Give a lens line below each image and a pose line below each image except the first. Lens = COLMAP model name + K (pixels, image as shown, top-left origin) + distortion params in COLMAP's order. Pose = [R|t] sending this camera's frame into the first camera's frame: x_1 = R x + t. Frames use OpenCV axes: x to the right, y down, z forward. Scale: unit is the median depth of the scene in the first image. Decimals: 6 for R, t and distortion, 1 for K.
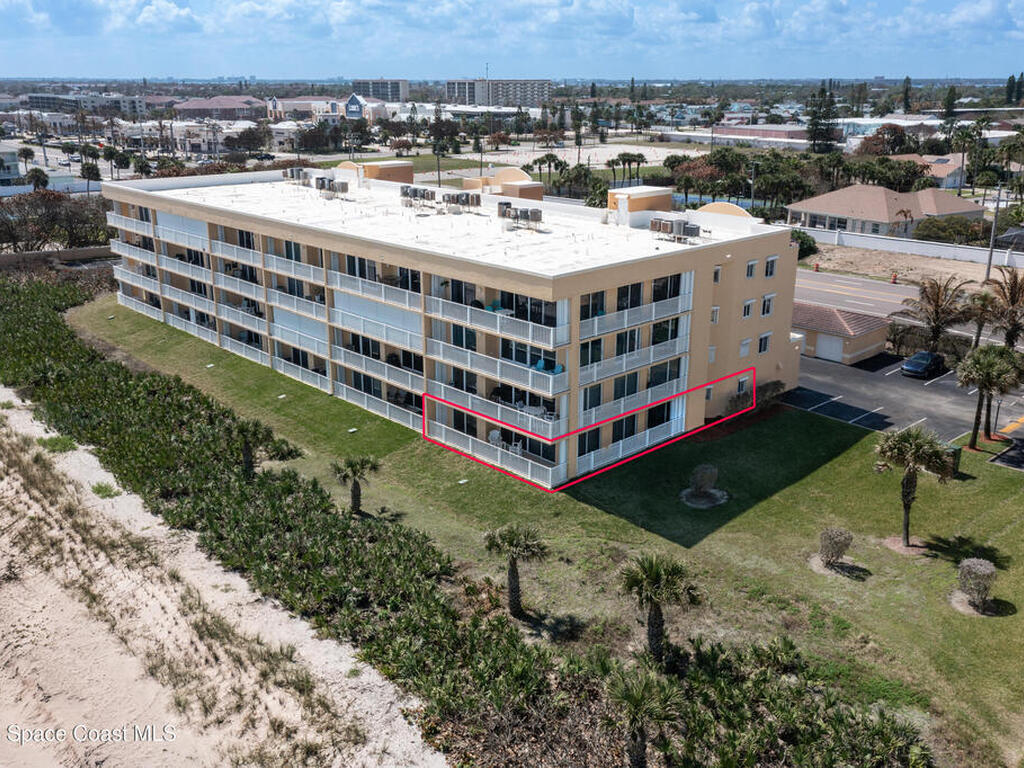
lens RADIAL K [[912.5, 0, 512.0], [0, 912.5, 384.0], [0, 0, 1]] dist [0.005756, -0.000321]
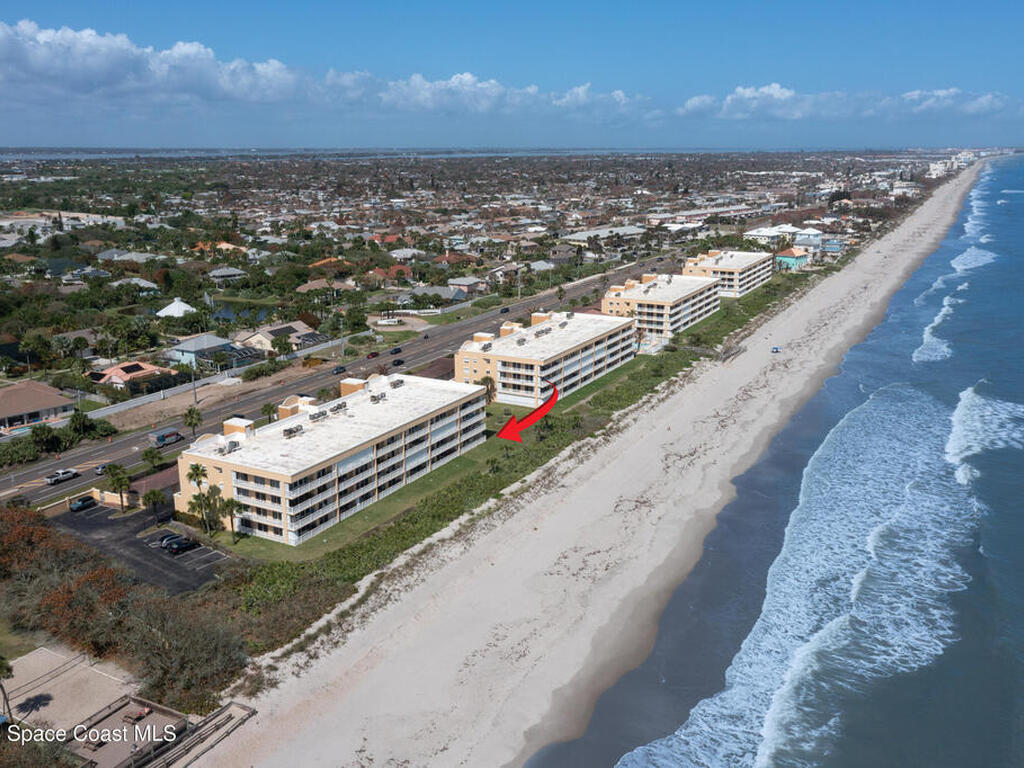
lens RADIAL K [[912.5, 0, 512.0], [0, 912.5, 384.0], [0, 0, 1]] dist [0.005756, -0.000321]
pose [[-0.309267, -0.242320, 0.919584, -3.207772], [0.300798, 0.892417, 0.336323, -1.255633], [-0.902150, 0.380623, -0.203106, 1.481312]]
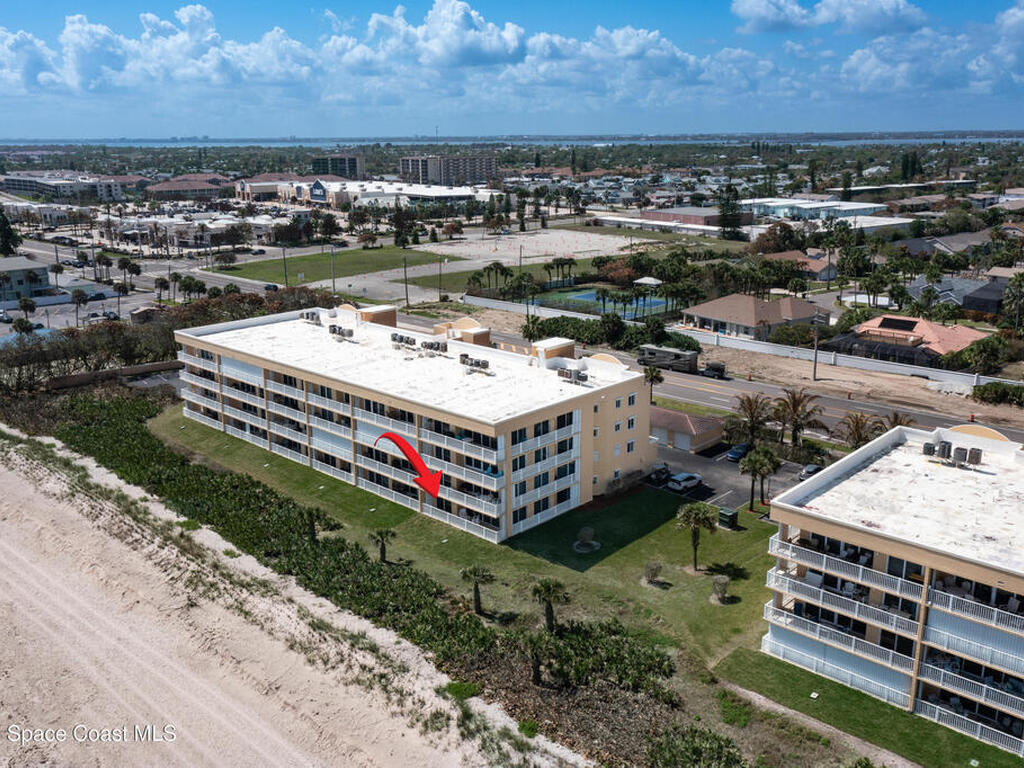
lens RADIAL K [[900.5, 0, 511.1], [0, 900.5, 417.3], [0, 0, 1]] dist [-0.004492, 0.005904]
pose [[0.998533, -0.025207, 0.047921, -0.005579], [0.025866, 0.999579, -0.013176, -0.091388], [-0.047569, 0.014396, 0.998764, -0.631358]]
